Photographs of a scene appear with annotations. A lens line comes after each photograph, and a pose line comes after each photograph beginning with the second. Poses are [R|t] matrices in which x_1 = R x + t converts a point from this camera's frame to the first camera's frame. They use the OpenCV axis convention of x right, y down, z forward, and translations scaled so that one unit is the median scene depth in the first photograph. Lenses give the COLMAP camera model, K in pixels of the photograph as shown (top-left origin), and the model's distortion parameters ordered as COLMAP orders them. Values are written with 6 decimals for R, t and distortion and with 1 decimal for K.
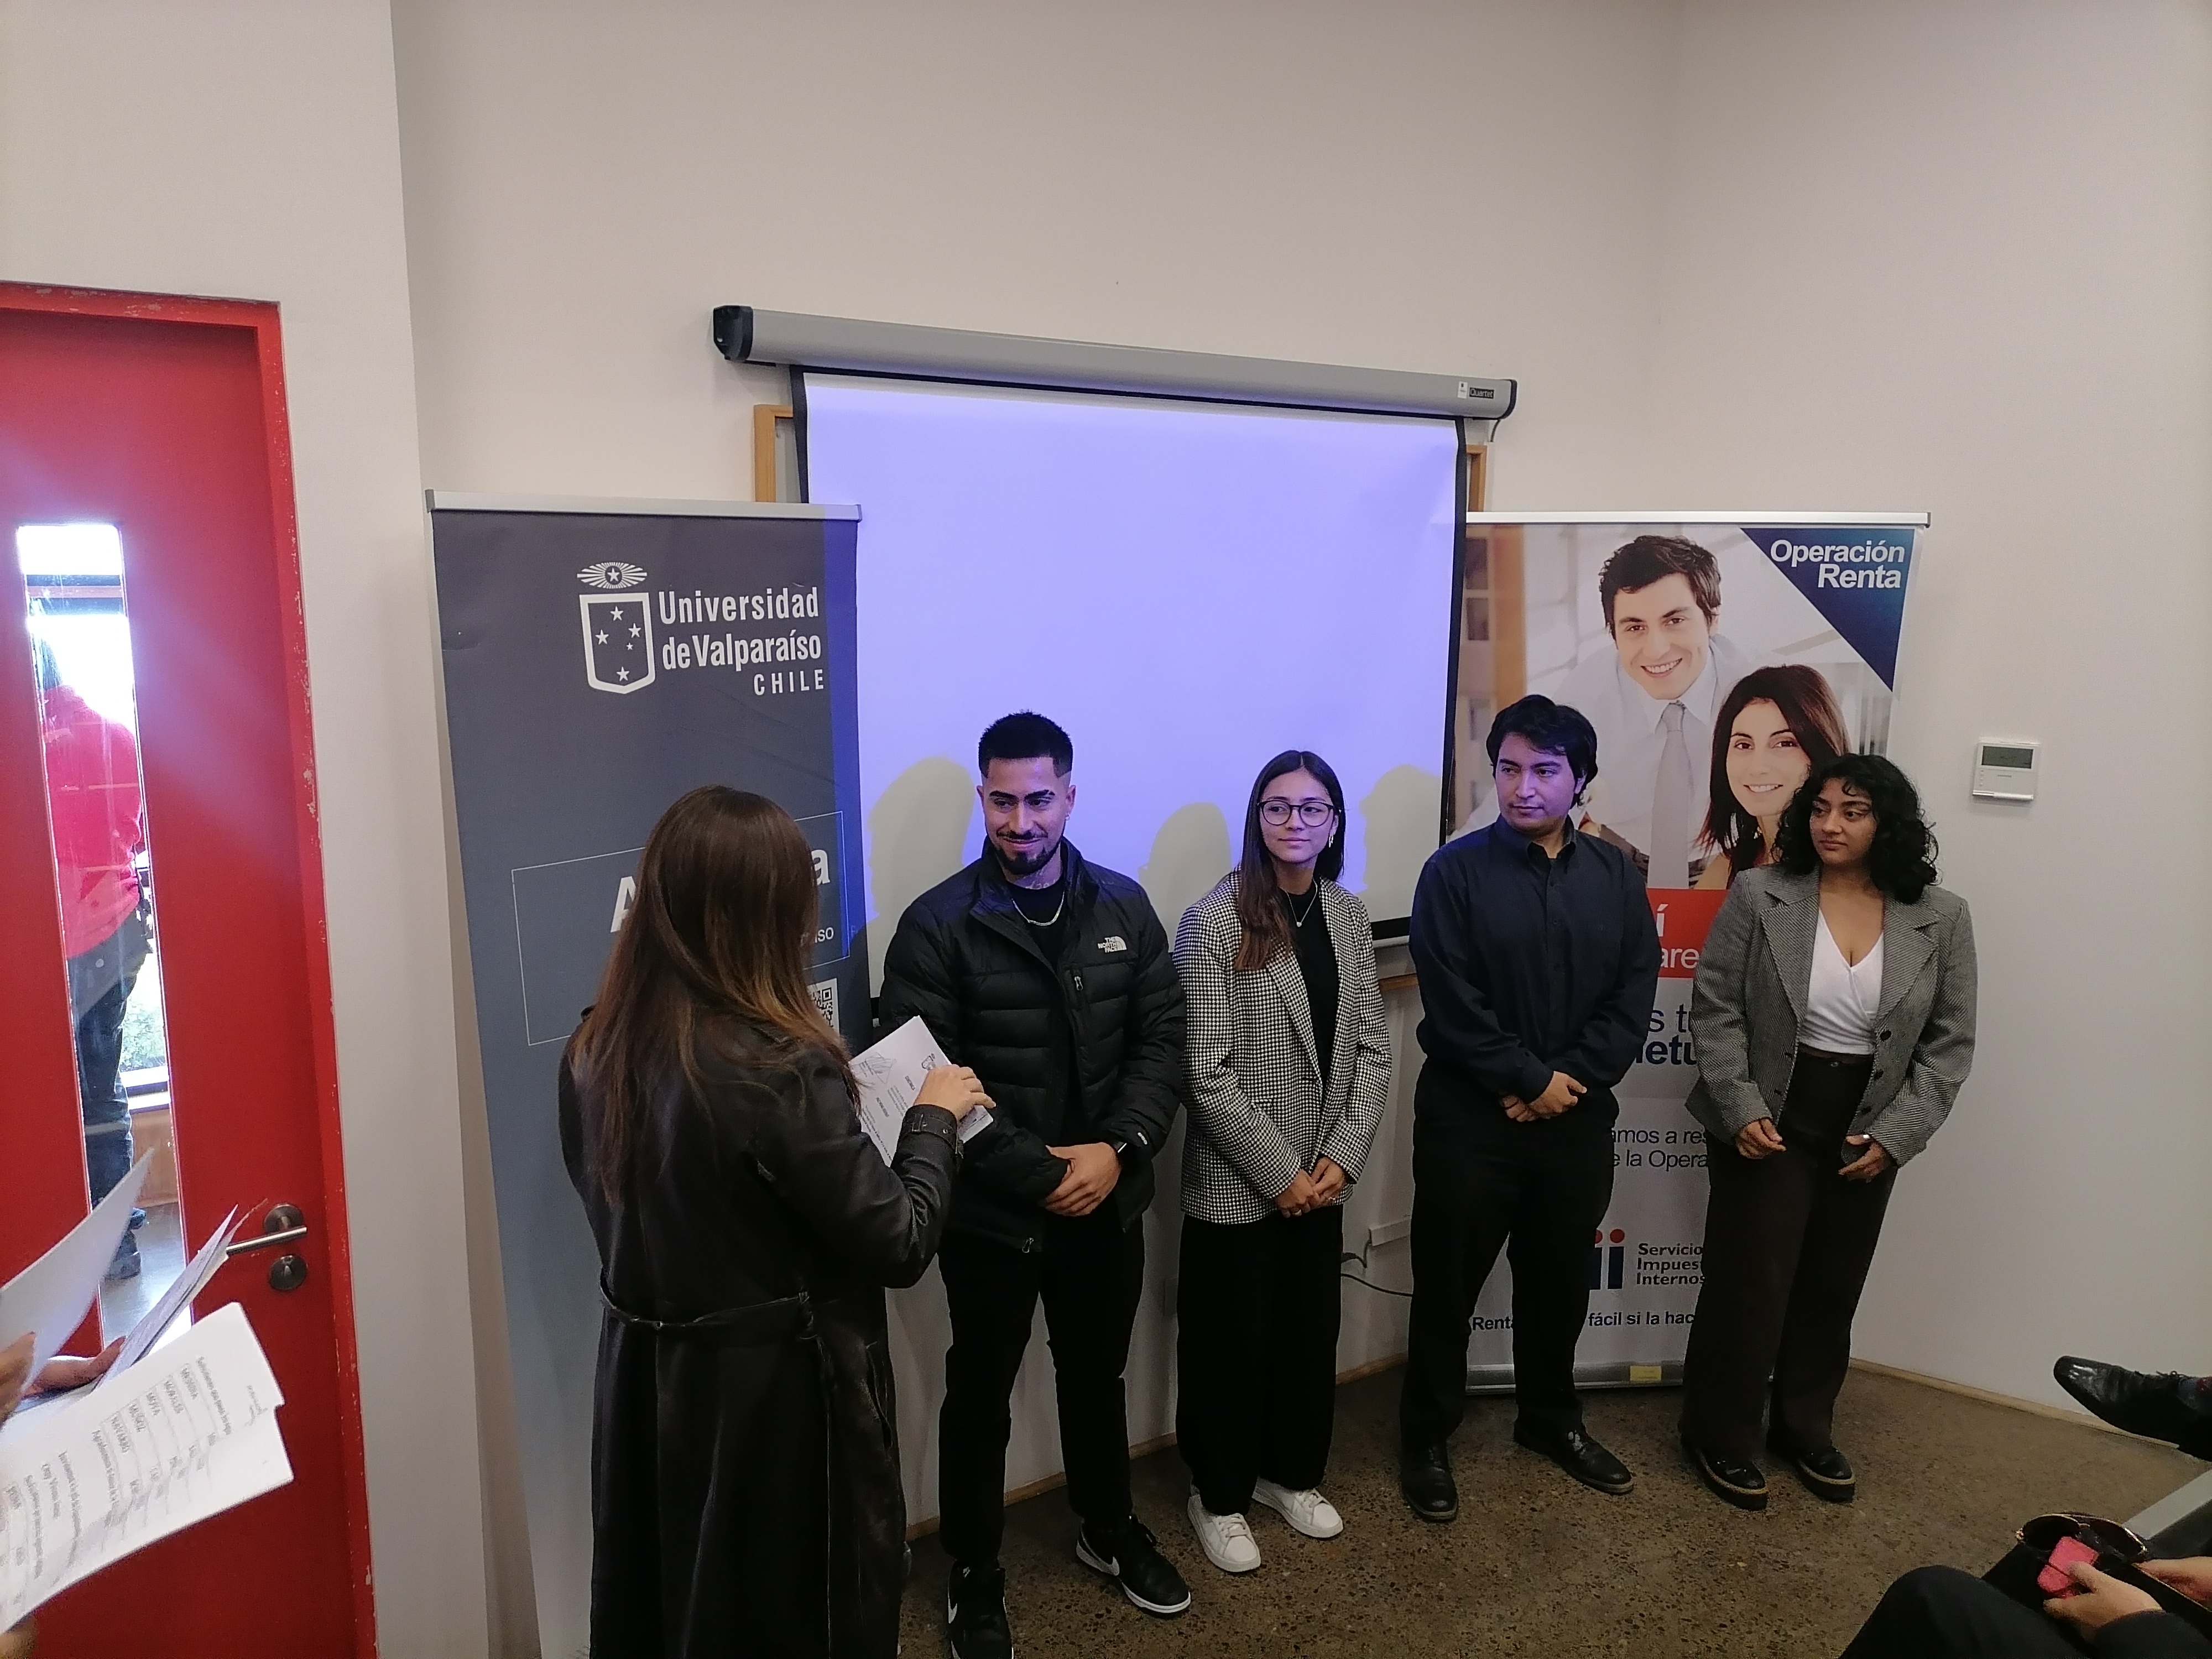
lens RADIAL K [[1635.4, 0, 1103.3], [0, 1635.4, 832.0], [0, 0, 1]] dist [0.057686, -0.063769]
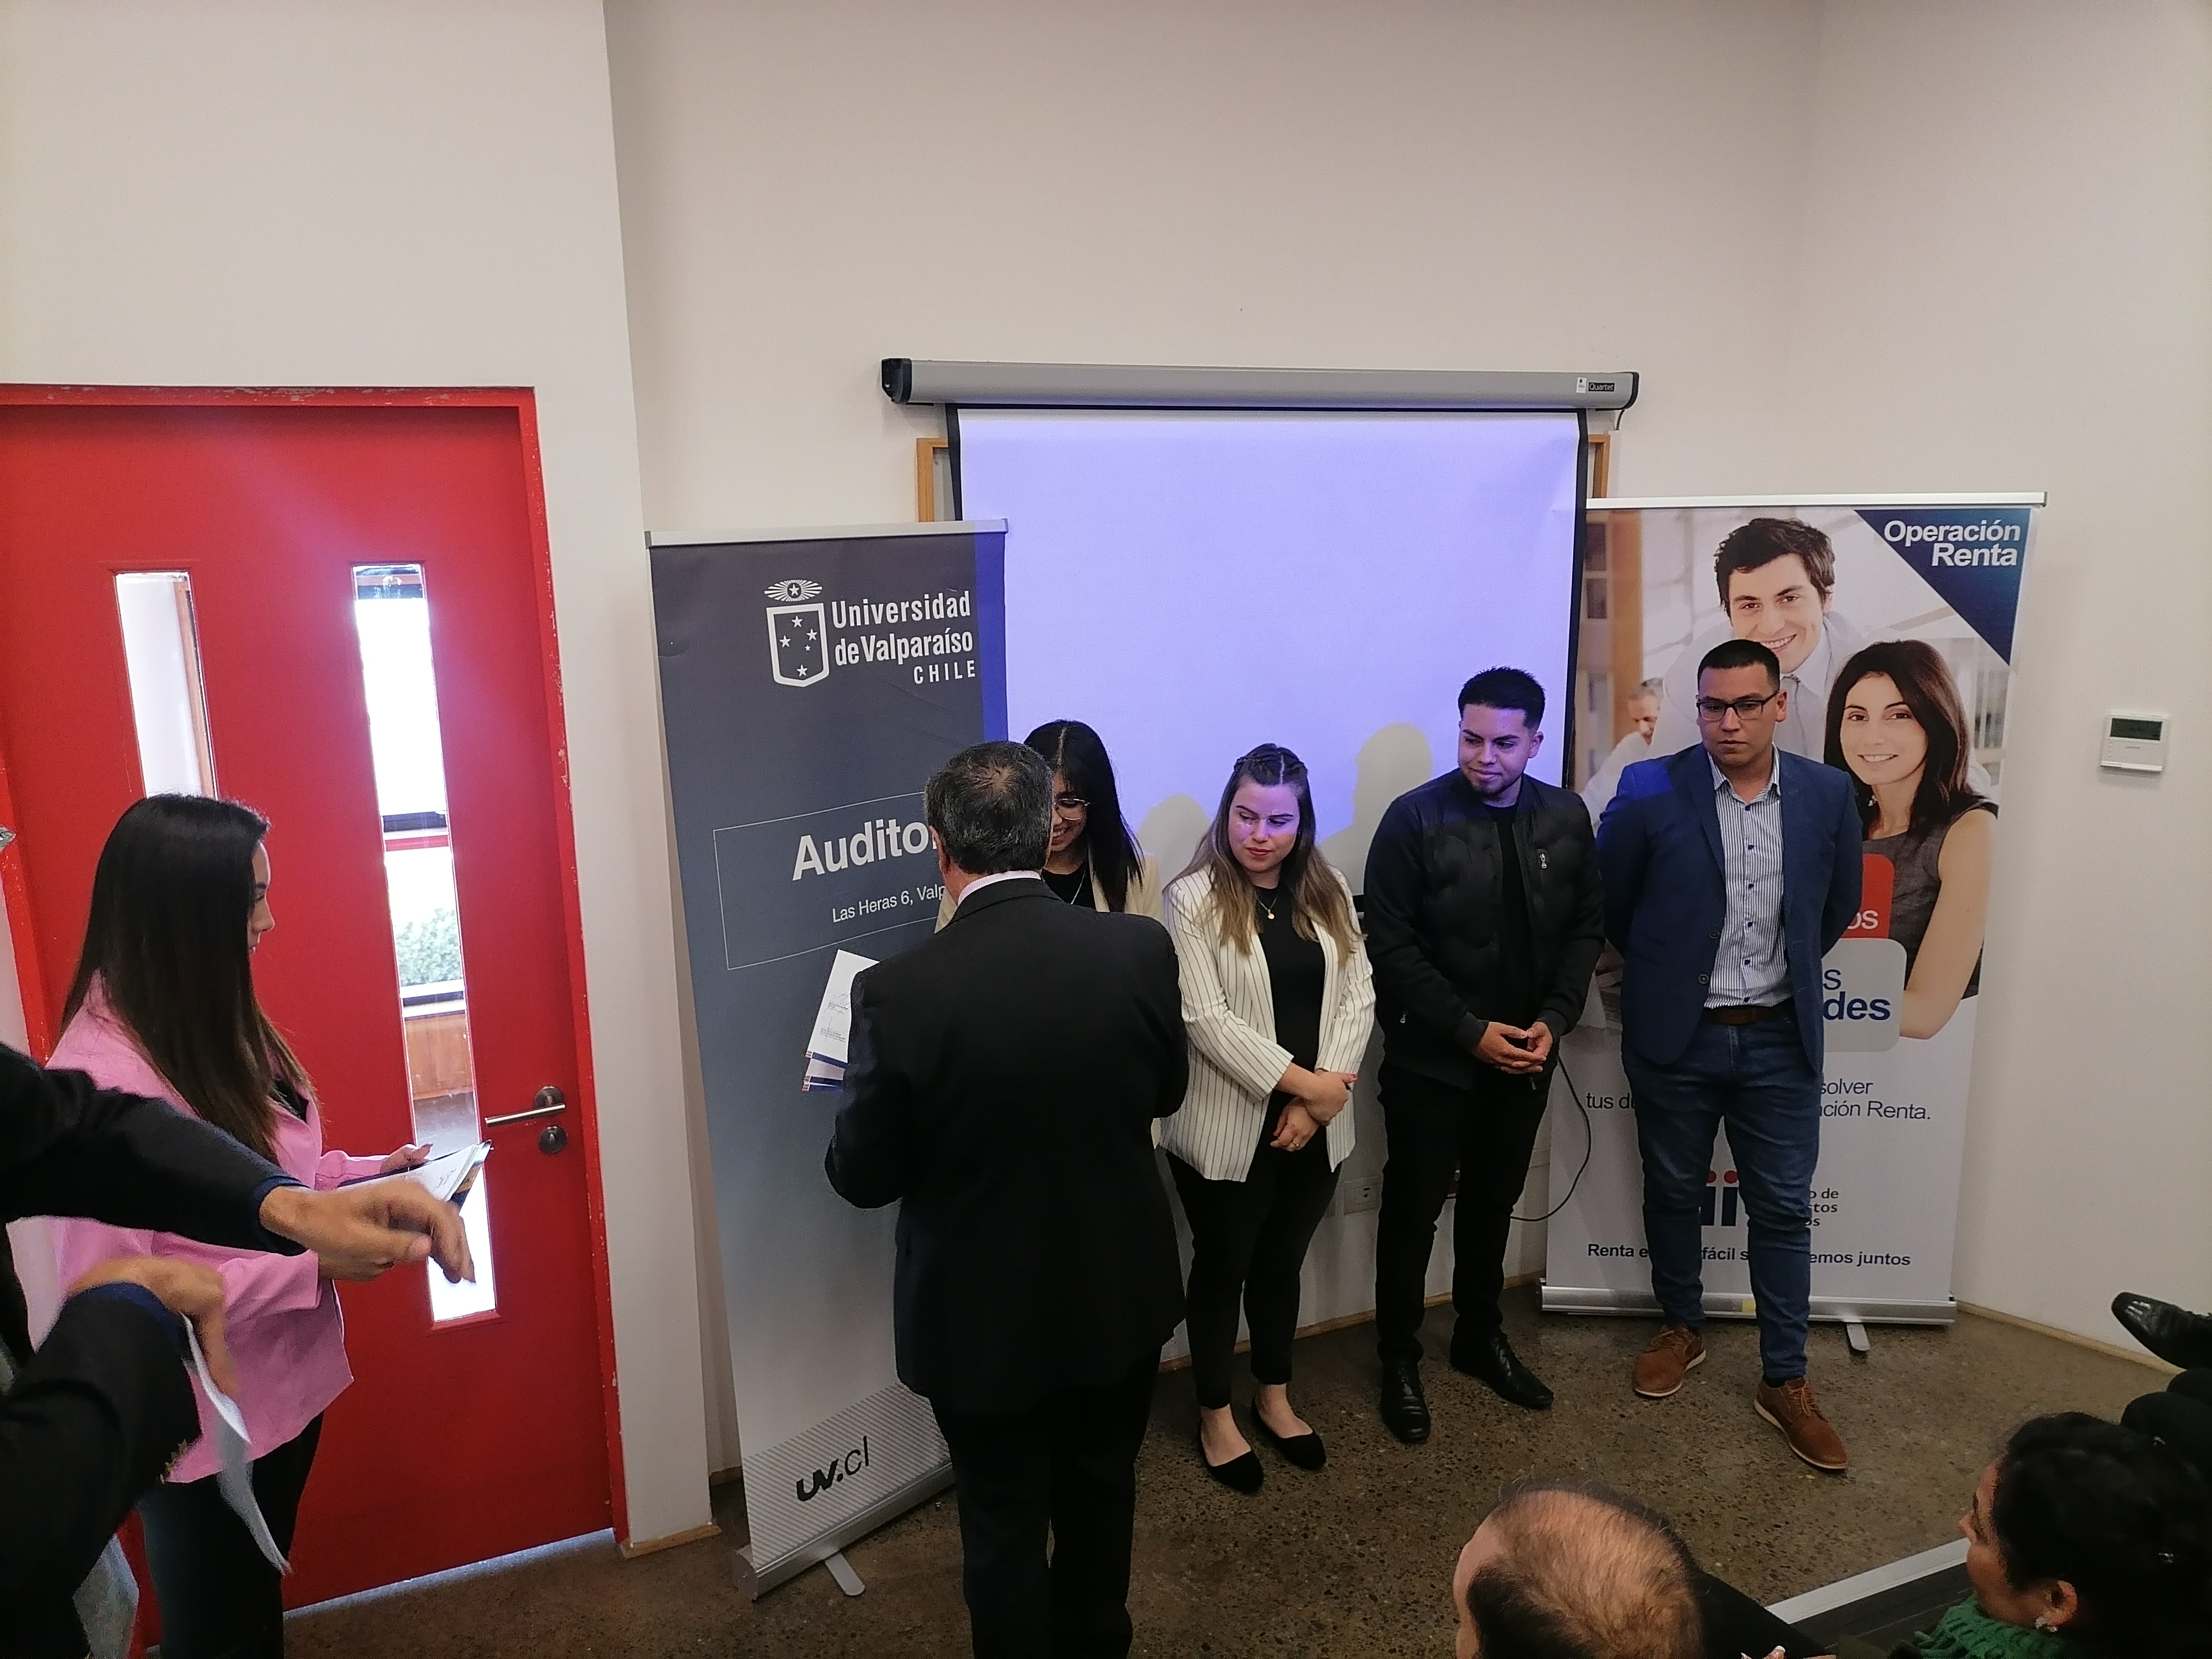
lens RADIAL K [[1650.0, 0, 1106.0], [0, 1650.0, 829.5], [0, 0, 1]] dist [0.054865, -0.059916]
pose [[0.985814, 0.013906, -0.167263, 0.098433], [-0.007546, 0.999226, 0.038603, -0.018922], [0.167670, -0.036793, 0.985156, -0.129278]]
